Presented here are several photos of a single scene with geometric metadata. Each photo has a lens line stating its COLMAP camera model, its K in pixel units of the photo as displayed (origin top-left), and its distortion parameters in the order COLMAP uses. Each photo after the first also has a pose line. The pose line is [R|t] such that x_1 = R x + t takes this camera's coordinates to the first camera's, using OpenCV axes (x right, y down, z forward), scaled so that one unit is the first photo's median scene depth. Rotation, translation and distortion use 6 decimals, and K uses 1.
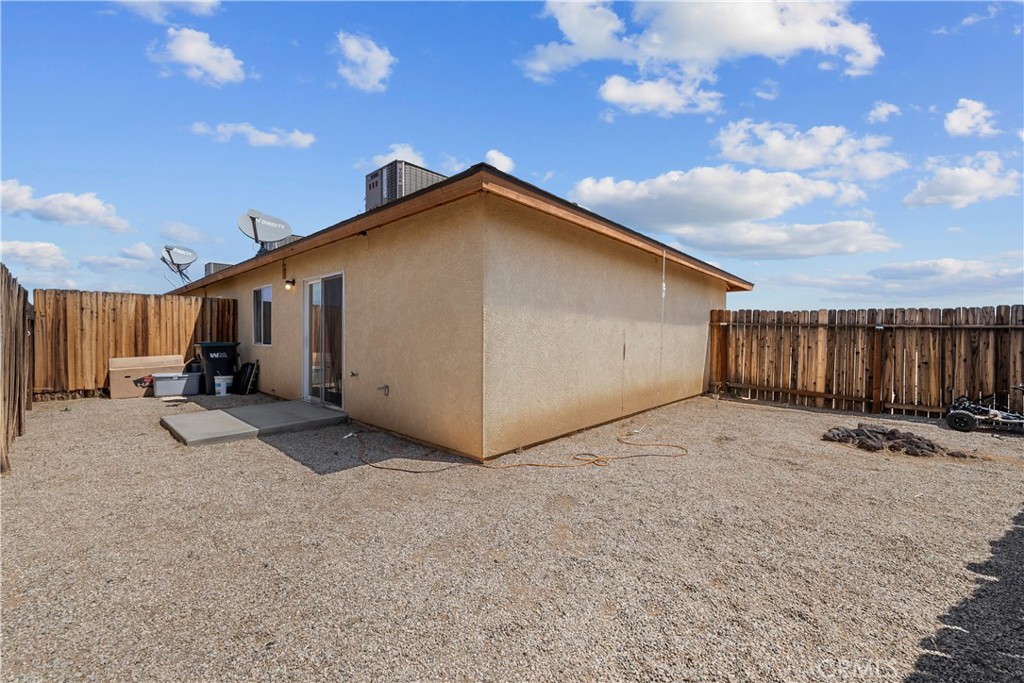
lens RADIAL K [[419.1, 0, 505.4], [0, 419.1, 340.5], [0, 0, 1]] dist [0.000268, 0.000099]
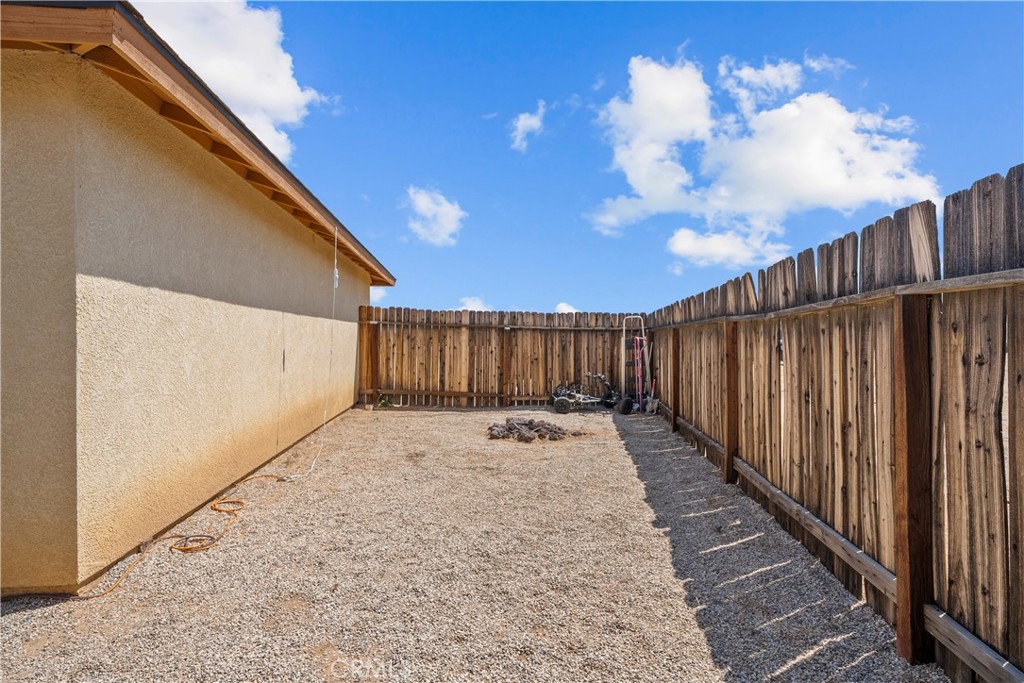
lens RADIAL K [[504.9, 0, 512.0], [0, 504.9, 339.7], [0, 0, 1]] dist [-0.000132, -0.000145]
pose [[0.651696, -0.009260, 0.758423, -0.112515], [0.010869, 0.999937, 0.002870, -0.005245], [-0.758402, 0.006373, 0.651756, 0.137991]]
